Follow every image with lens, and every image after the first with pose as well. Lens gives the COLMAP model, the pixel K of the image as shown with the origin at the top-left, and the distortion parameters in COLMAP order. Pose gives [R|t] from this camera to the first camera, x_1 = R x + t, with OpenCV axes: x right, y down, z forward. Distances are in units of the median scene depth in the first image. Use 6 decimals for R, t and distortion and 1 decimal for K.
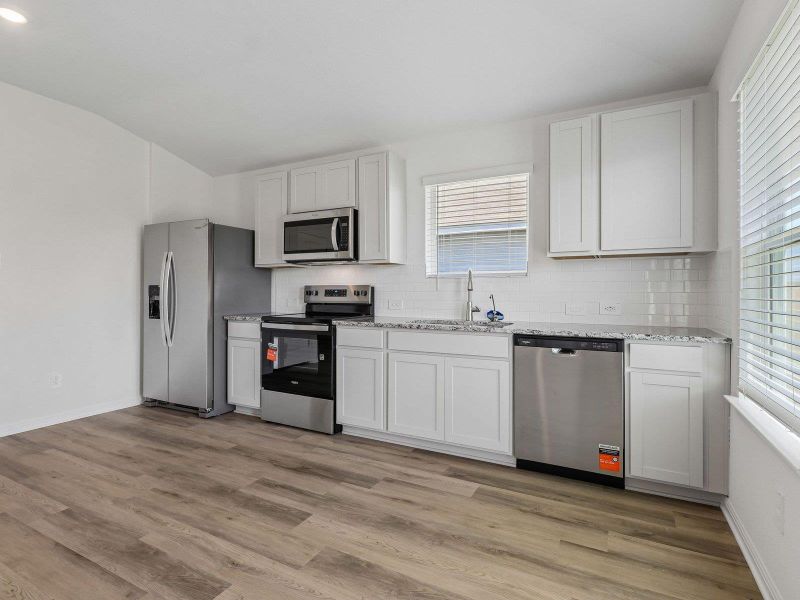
lens RADIAL K [[422.1, 0, 396.8], [0, 422.1, 295.3], [0, 0, 1]] dist [0.001497, -0.001880]
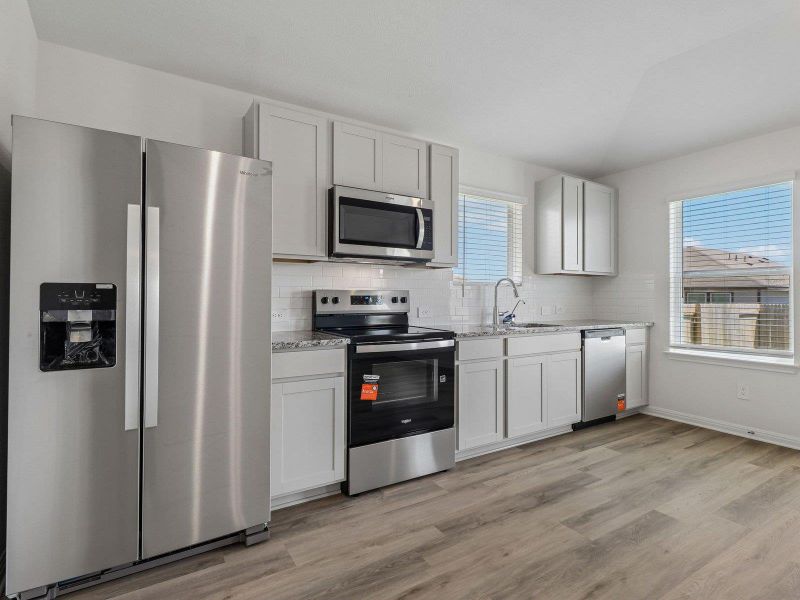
lens RADIAL K [[422.1, 0, 400.6], [0, 422.1, 298.2], [0, 0, 1]] dist [0.001497, -0.001880]
pose [[0.490918, -0.001595, 0.871204, -1.065482], [0.006050, 0.999980, -0.001578, -0.009860], [-0.871185, 0.006046, 0.490919, 0.767631]]
